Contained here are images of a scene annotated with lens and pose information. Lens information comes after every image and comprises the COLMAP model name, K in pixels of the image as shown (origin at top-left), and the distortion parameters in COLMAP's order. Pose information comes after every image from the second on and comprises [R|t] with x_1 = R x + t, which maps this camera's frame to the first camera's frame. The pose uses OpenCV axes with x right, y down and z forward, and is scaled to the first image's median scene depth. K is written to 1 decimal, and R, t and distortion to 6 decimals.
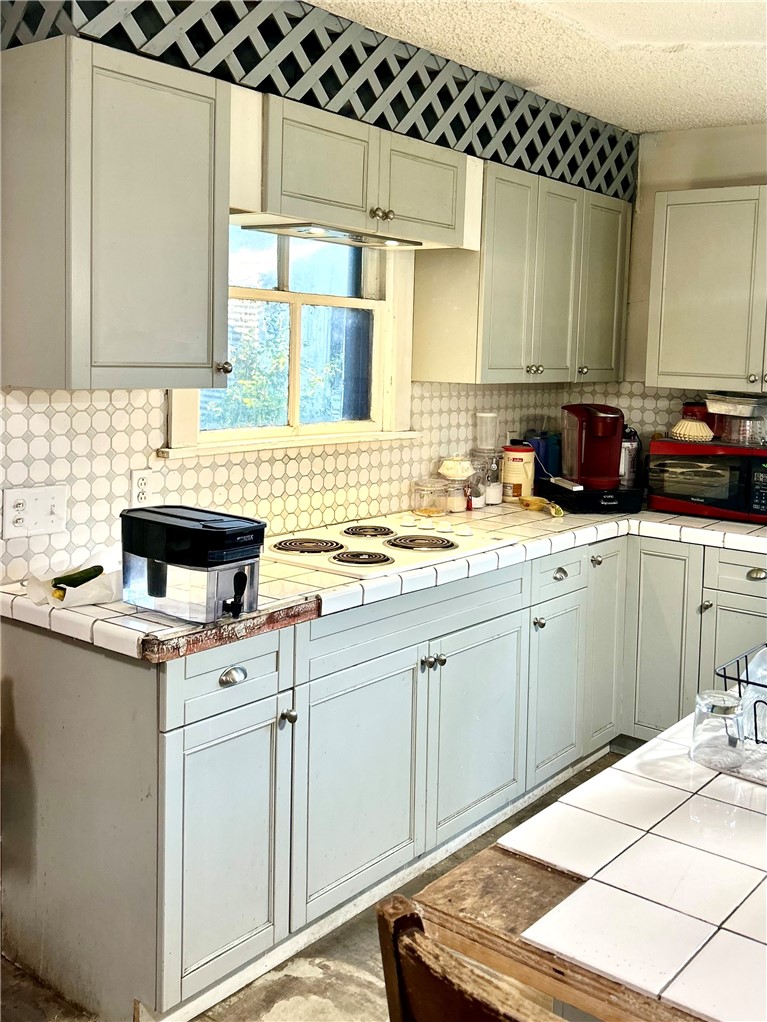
lens RADIAL K [[1010.9, 0, 402.2], [0, 1010.9, 437.7], [0, 0, 1]] dist [0.031505, 0.000000]
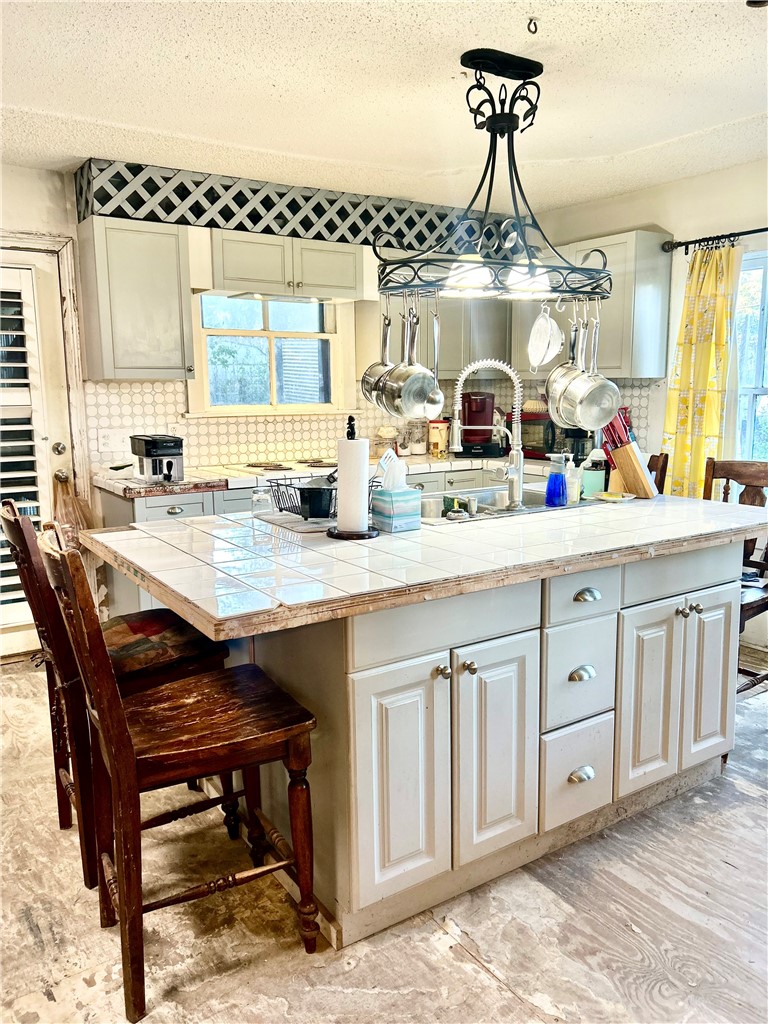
lens RADIAL K [[770.3, 0, 380.2], [0, 770.3, 516.4], [0, 0, 1]] dist [0.033237, -0.042219]
pose [[0.948531, 0.019467, -0.316086, 0.570616], [0.005704, 0.996897, 0.078516, 0.089234], [0.316633, -0.076277, 0.945476, -0.310821]]
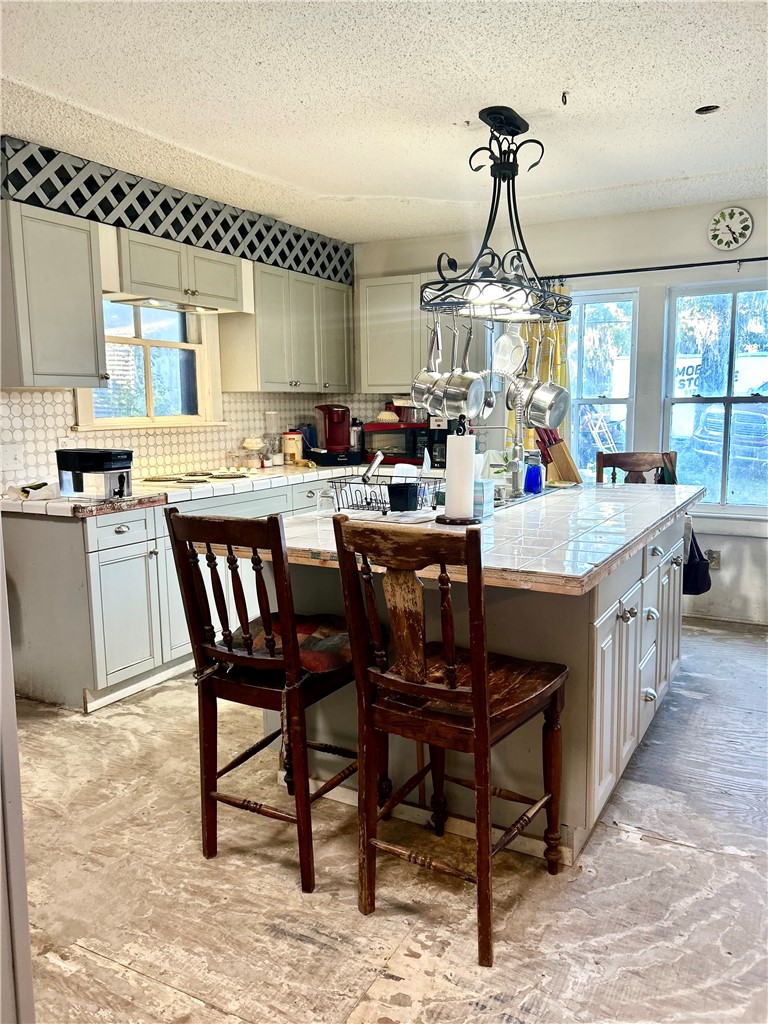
lens RADIAL K [[770.3, 0, 383.5], [0, 770.3, 521.5], [0, 0, 1]] dist [0.033237, -0.042219]
pose [[0.986343, -0.060784, 0.153079, 0.080400], [0.050603, 0.996294, 0.069551, 0.104275], [-0.156739, -0.060855, 0.985763, -0.428225]]
